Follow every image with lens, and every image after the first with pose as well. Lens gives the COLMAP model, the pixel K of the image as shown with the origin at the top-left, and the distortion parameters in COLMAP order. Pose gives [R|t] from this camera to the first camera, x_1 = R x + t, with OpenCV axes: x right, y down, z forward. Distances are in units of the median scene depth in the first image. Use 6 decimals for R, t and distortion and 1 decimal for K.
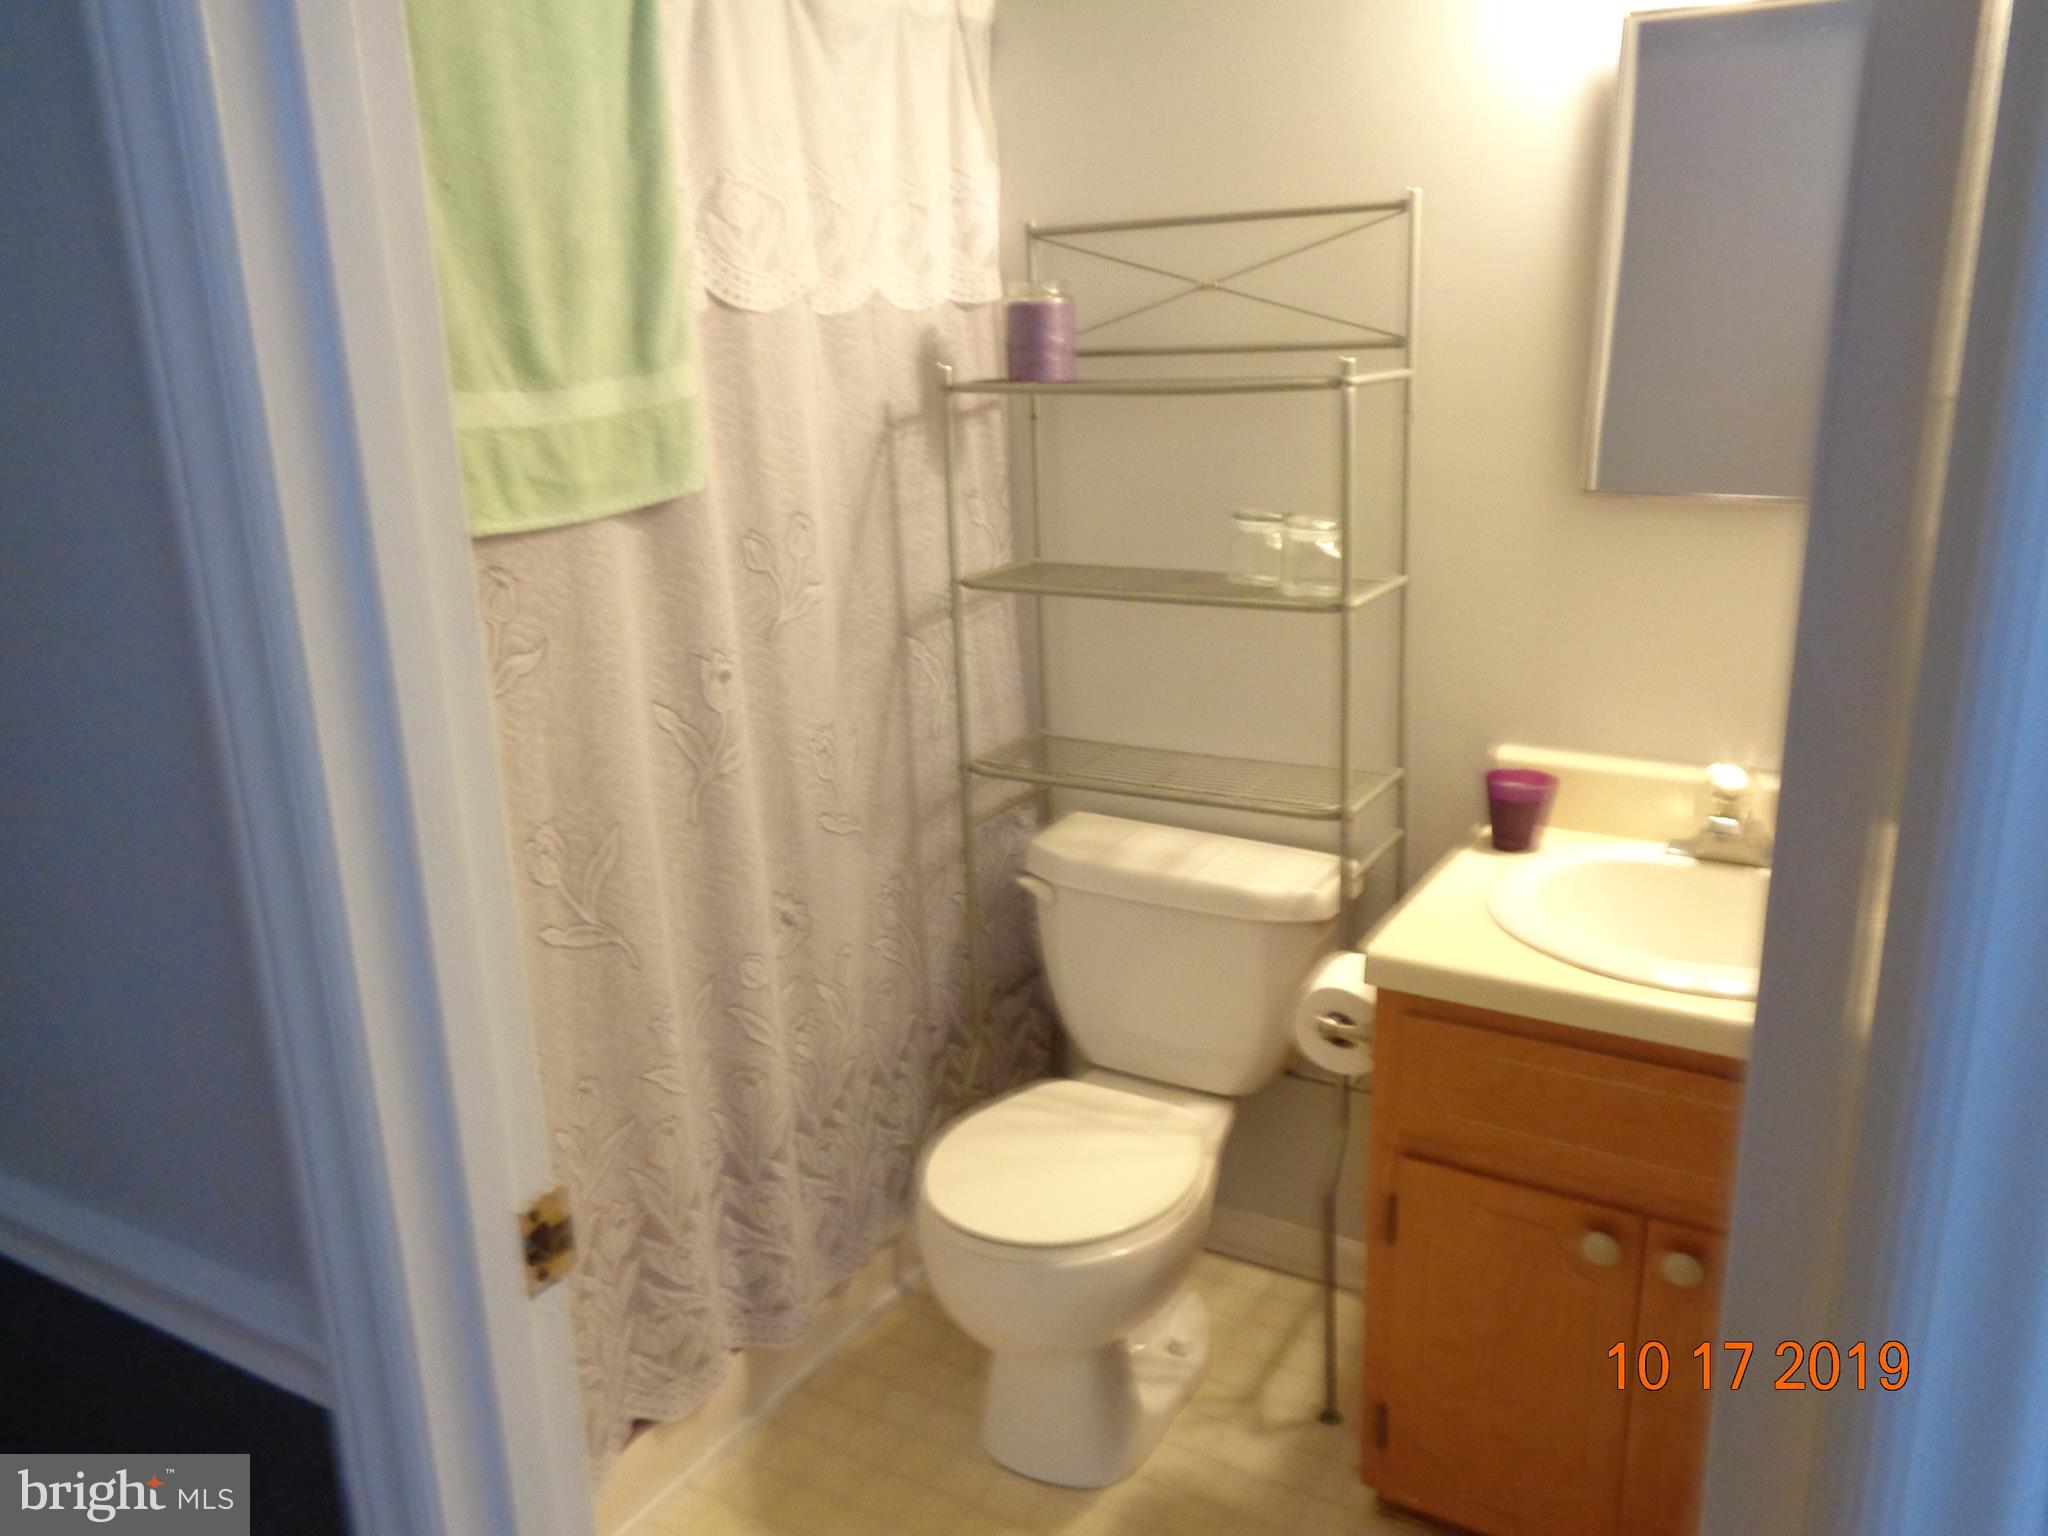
lens RADIAL K [[1579.3, 0, 1029.7], [0, 1579.3, 777.2], [0, 0, 1]] dist [0.025226, -0.008750]
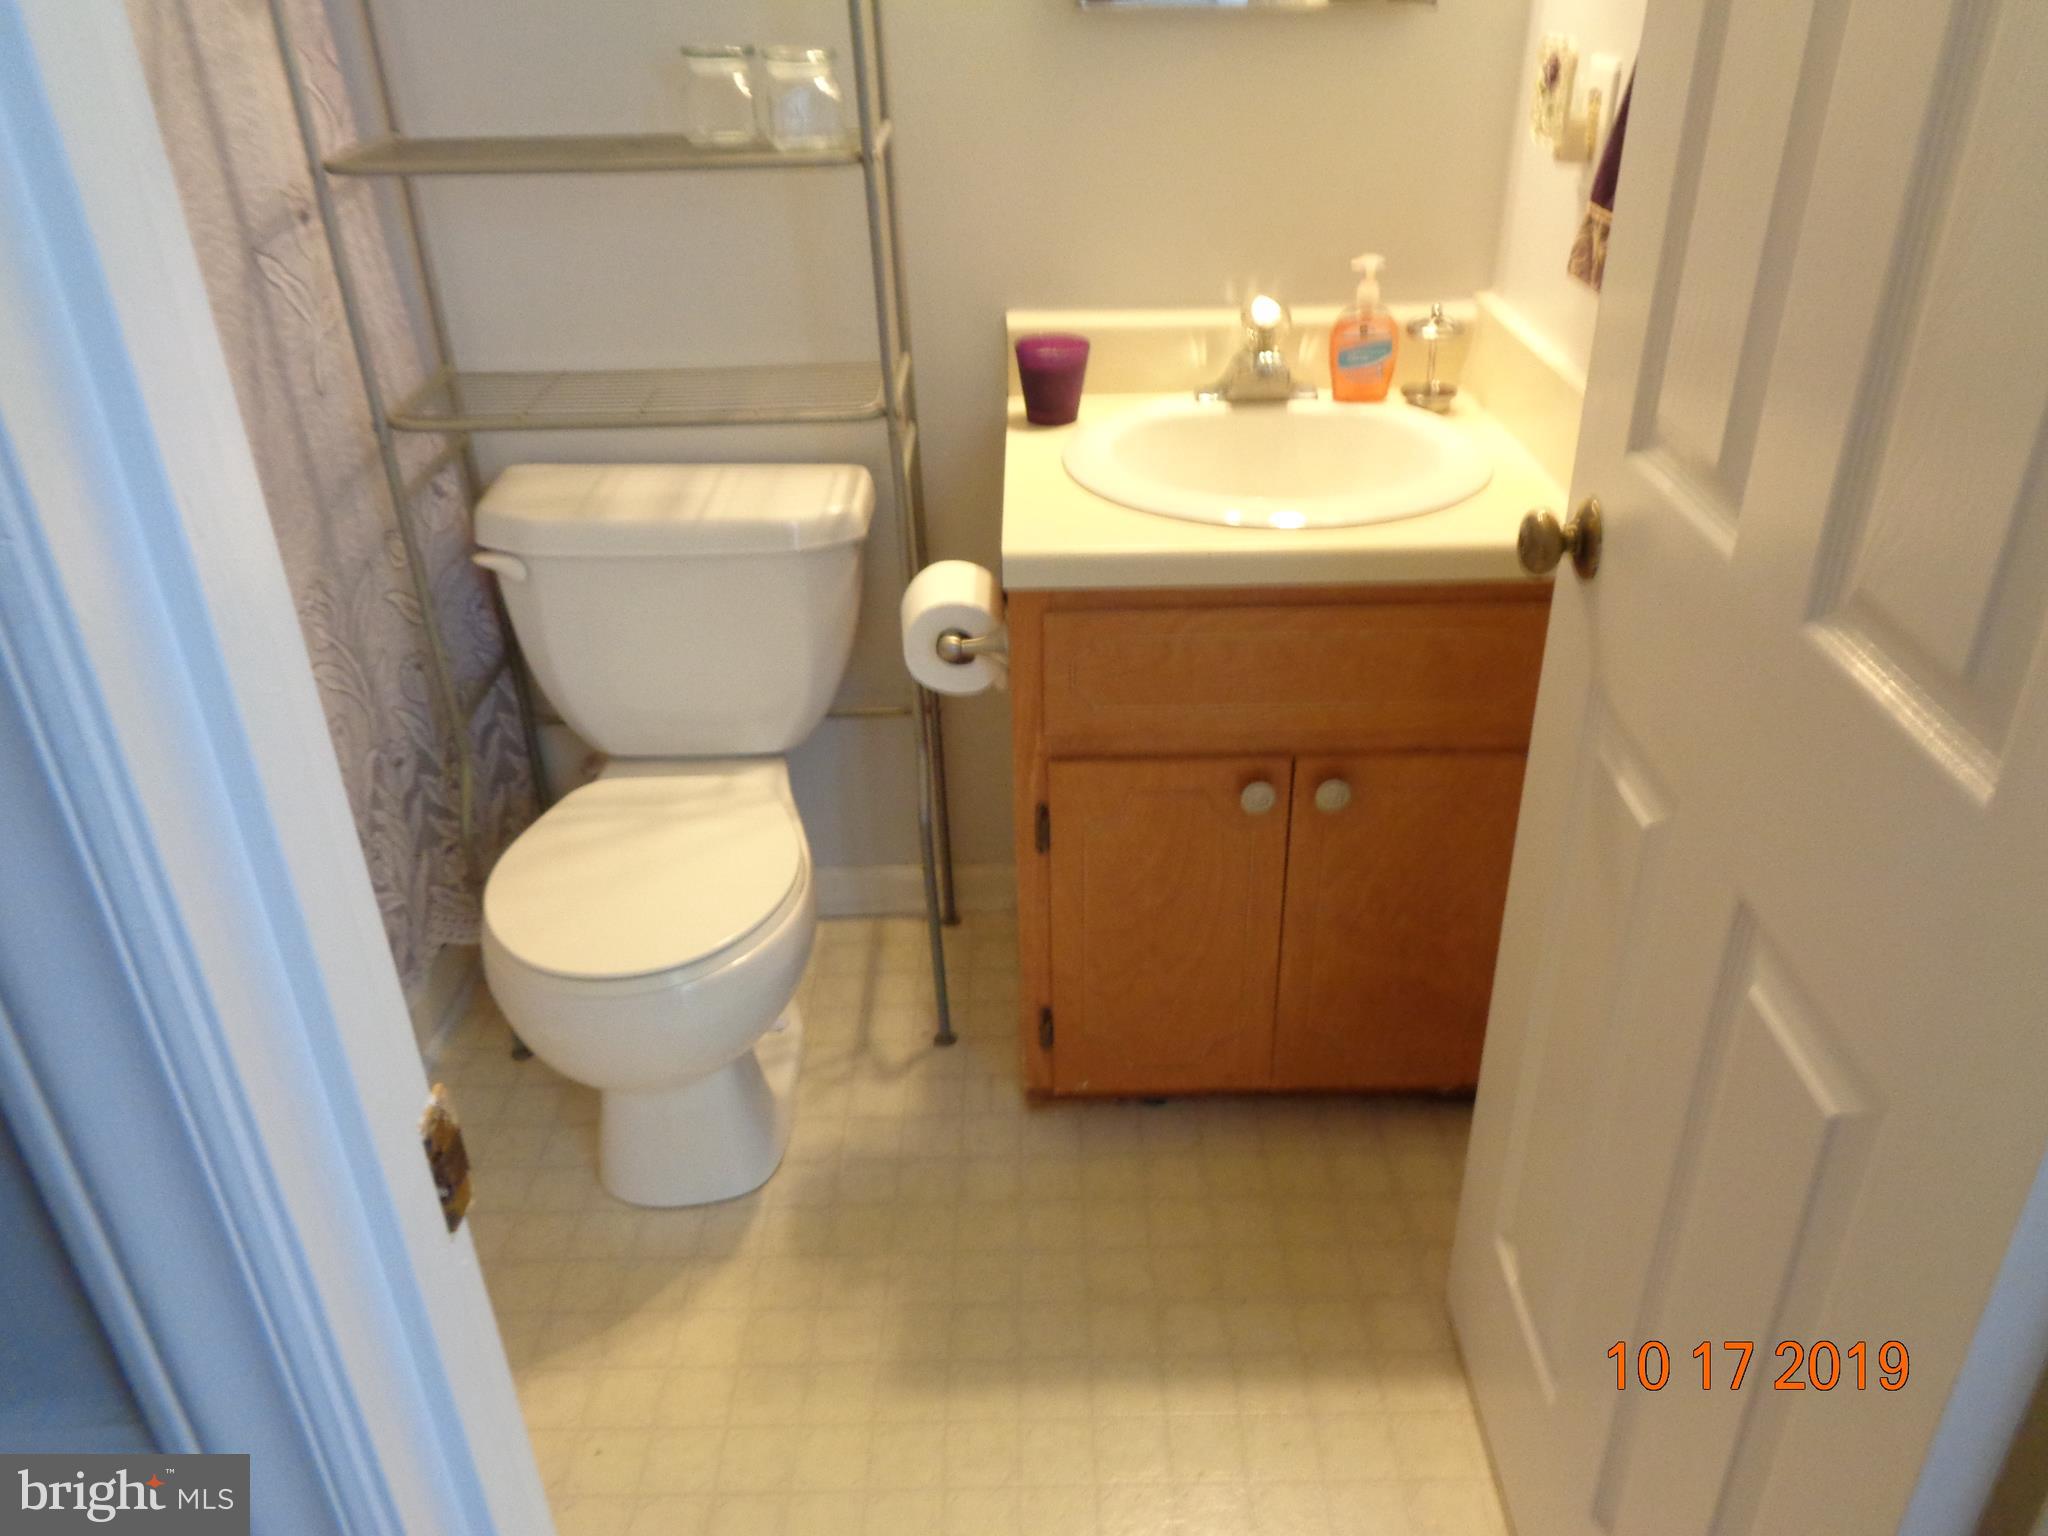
lens RADIAL K [[1579.3, 0, 1029.7], [0, 1579.3, 777.2], [0, 0, 1]] dist [0.025226, -0.008750]
pose [[0.857460, -0.247767, 0.450971, -0.168224], [0.139429, 0.955525, 0.259867, 0.000626], [-0.495301, -0.159947, 0.853870, 0.162758]]
